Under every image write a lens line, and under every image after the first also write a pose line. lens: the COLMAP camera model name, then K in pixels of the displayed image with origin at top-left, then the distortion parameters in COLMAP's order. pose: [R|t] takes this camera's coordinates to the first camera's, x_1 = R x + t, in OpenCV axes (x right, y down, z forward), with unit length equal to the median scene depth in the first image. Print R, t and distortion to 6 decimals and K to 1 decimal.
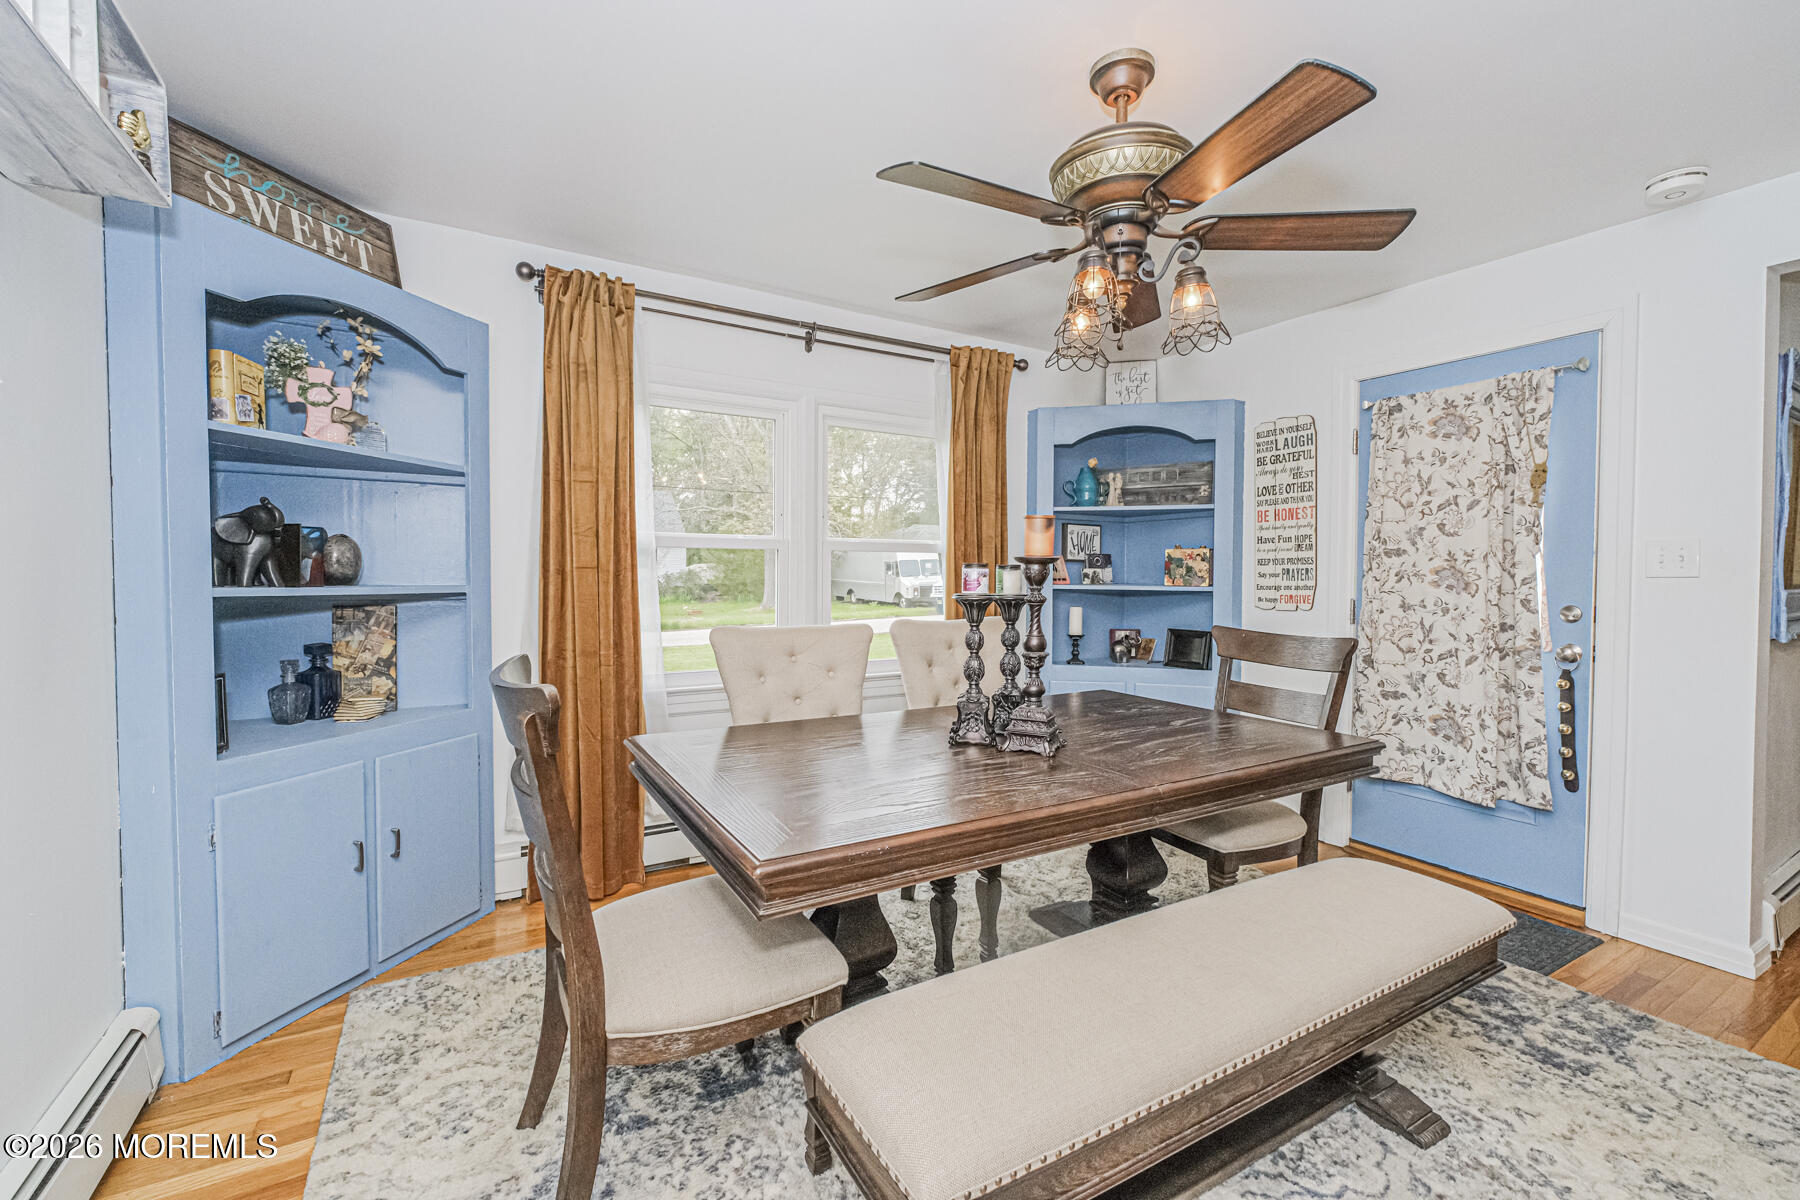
lens RADIAL K [[753.2, 0, 901.6], [0, 753.2, 596.1], [0, 0, 1]] dist [-0.002556, 0.000107]
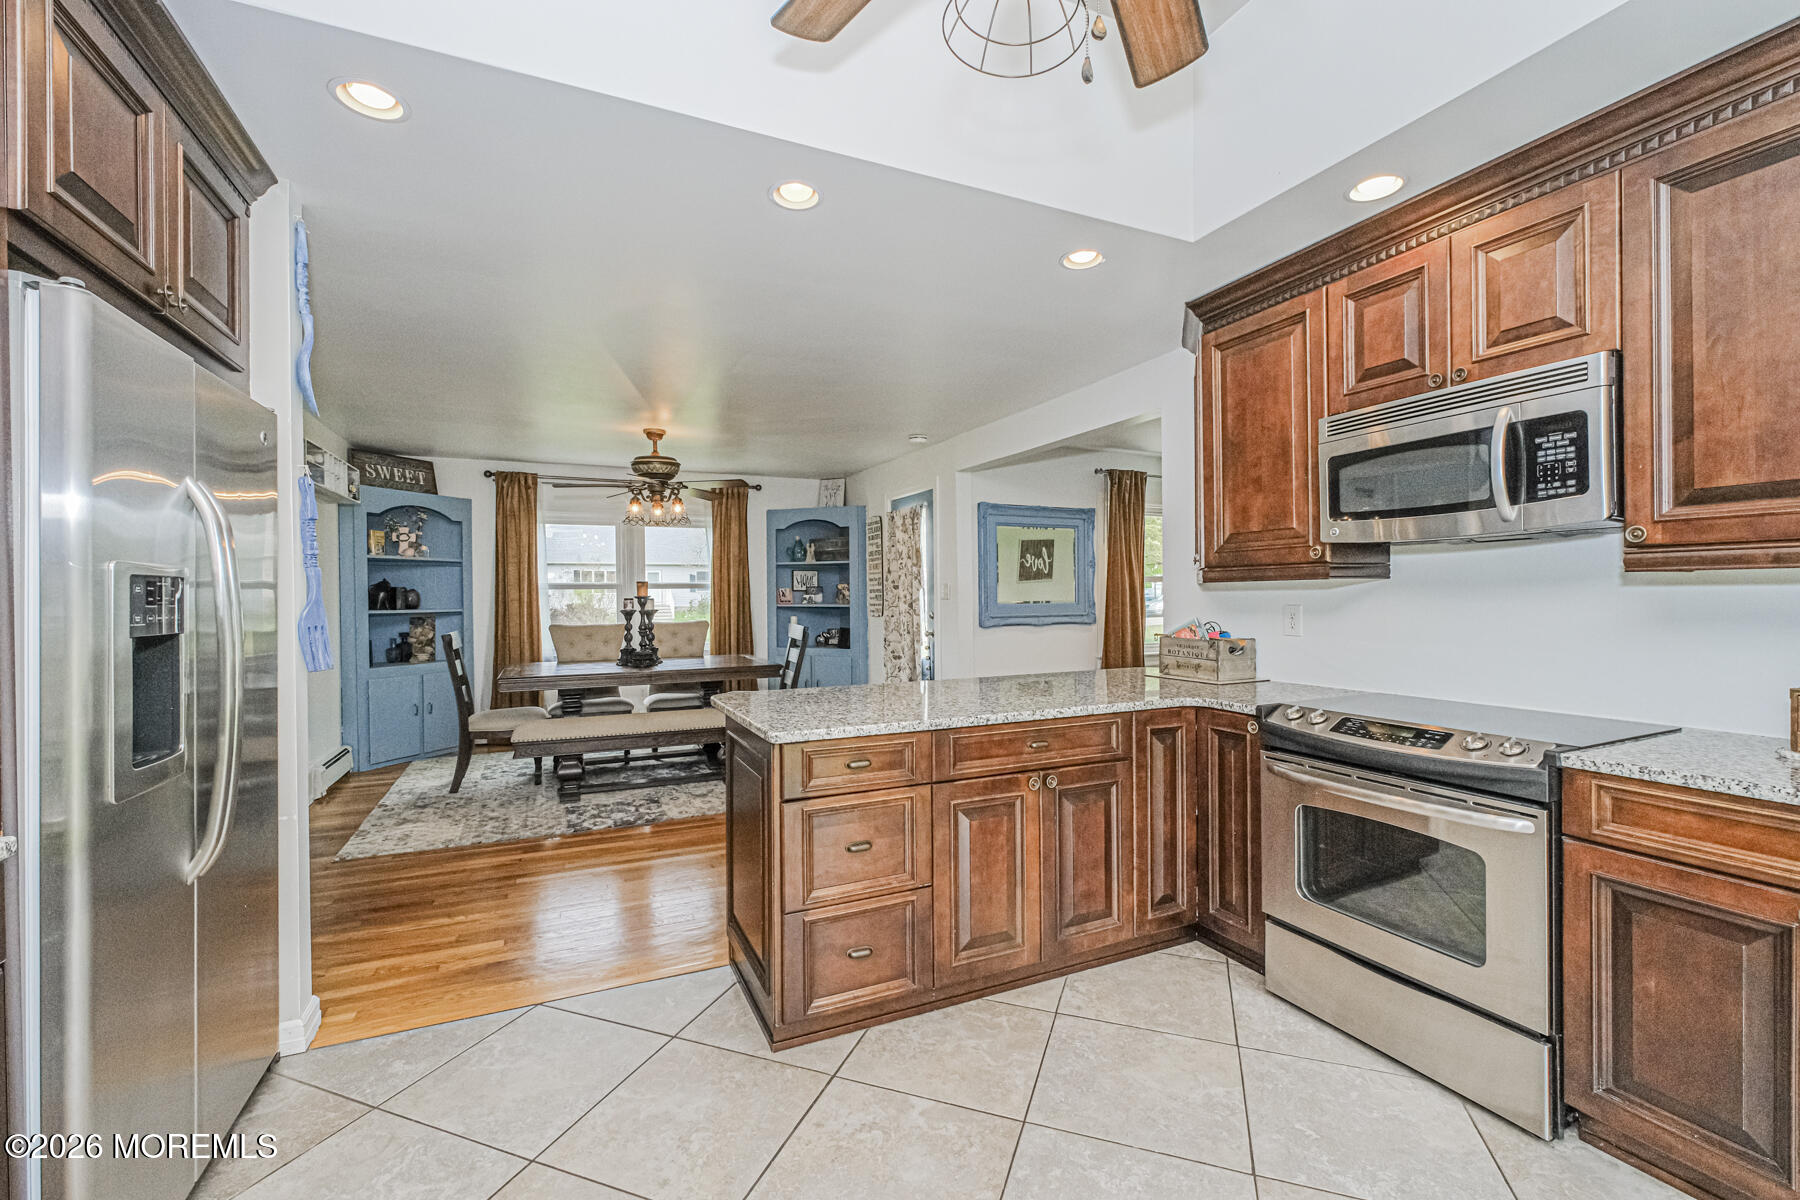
lens RADIAL K [[755.0, 0, 901.5], [0, 755.0, 596.4], [0, 0, 1]] dist [0.000521, 0.000178]
pose [[0.994429, -0.012506, -0.104667, 0.973547], [0.010289, 0.999712, -0.021695, 0.013108], [0.104908, 0.020497, 0.994271, -1.139725]]
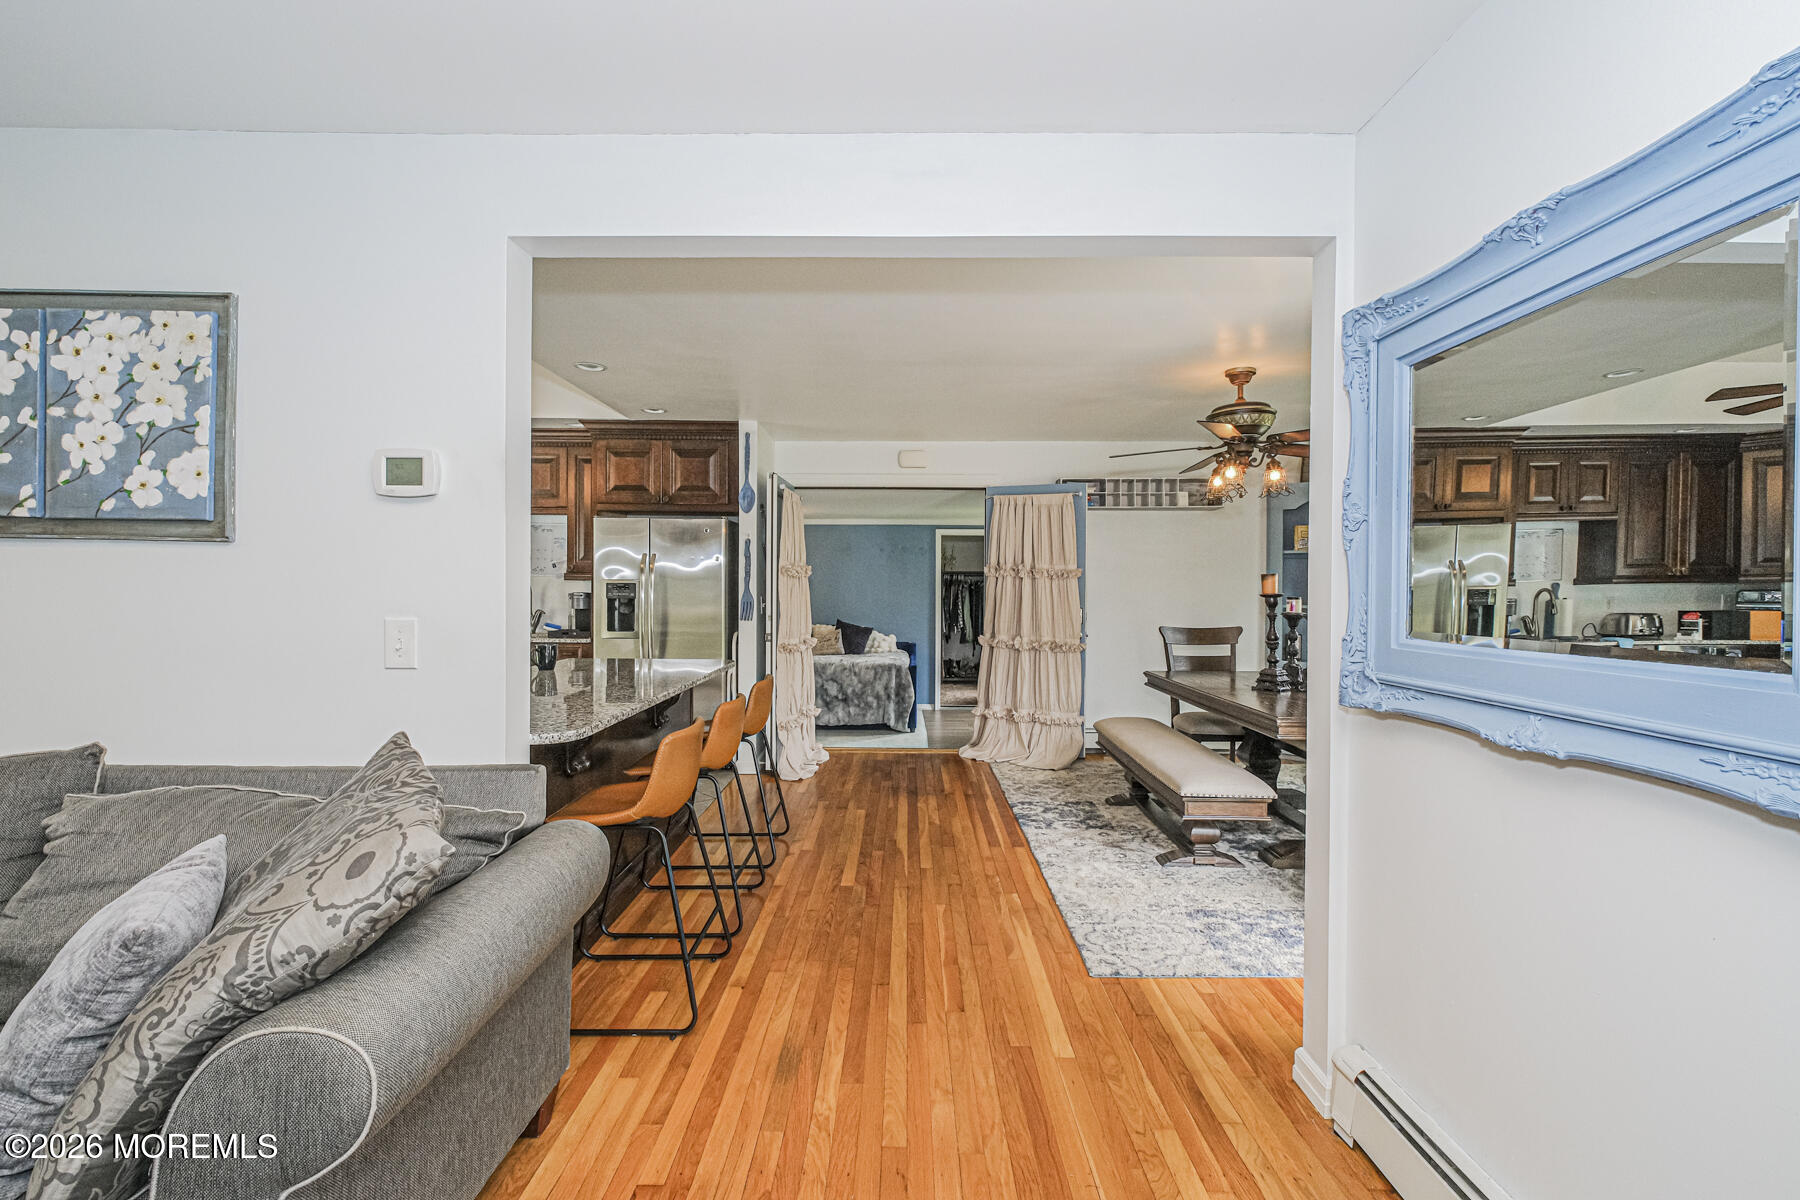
lens RADIAL K [[788.5, 0, 900.5], [0, 788.5, 598.1], [0, 0, 1]] dist [0.000656, 0.000013]
pose [[-0.517682, 0.003773, -0.855565, 1.726543], [-0.029039, 0.999337, 0.021978, -0.040266], [0.855080, 0.036223, -0.517229, 0.854033]]
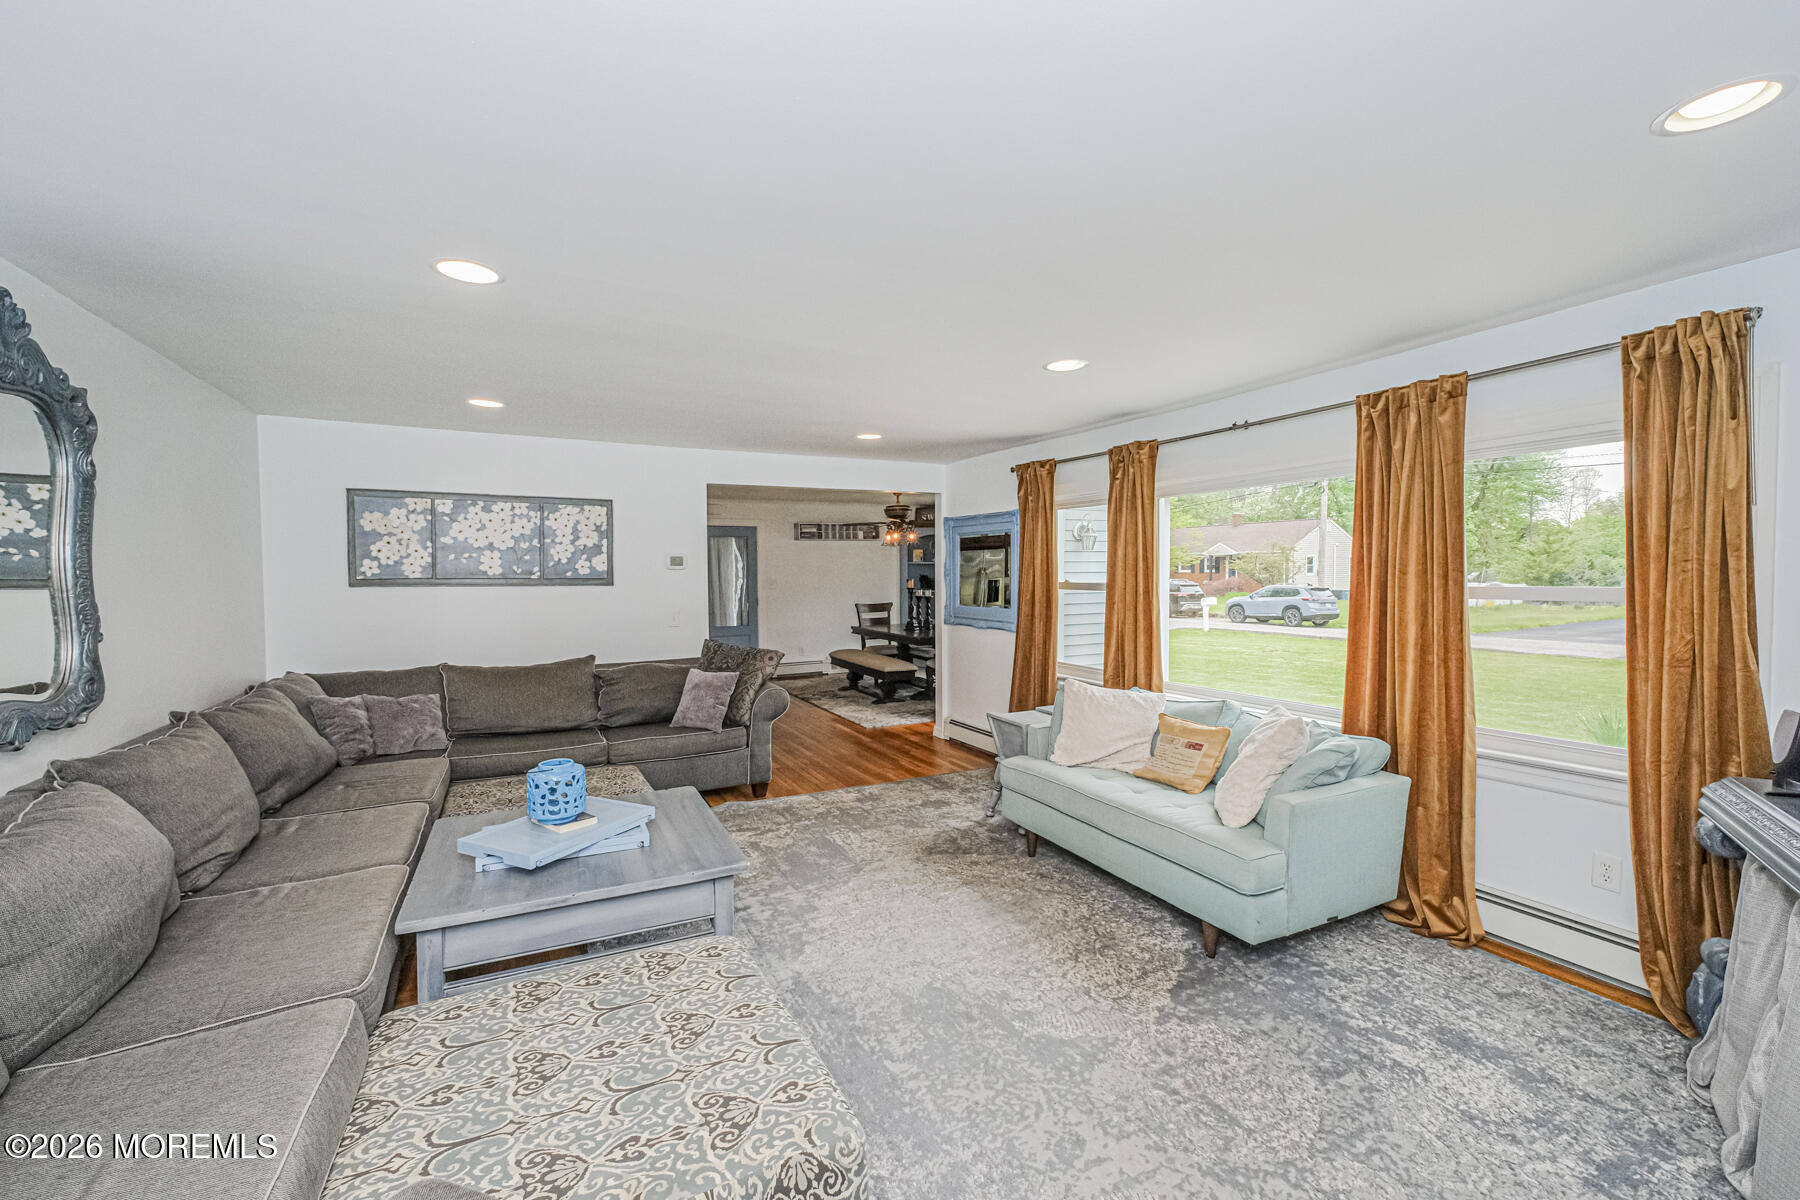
lens RADIAL K [[758.6, 0, 900.2], [0, 758.6, 593.2], [0, 0, 1]] dist [-0.000490, 0.000241]
pose [[-0.059529, 0.029834, -0.997781, 3.318156], [-0.018951, 0.999339, 0.031012, -0.112325], [0.998047, 0.020755, -0.058924, 0.829732]]
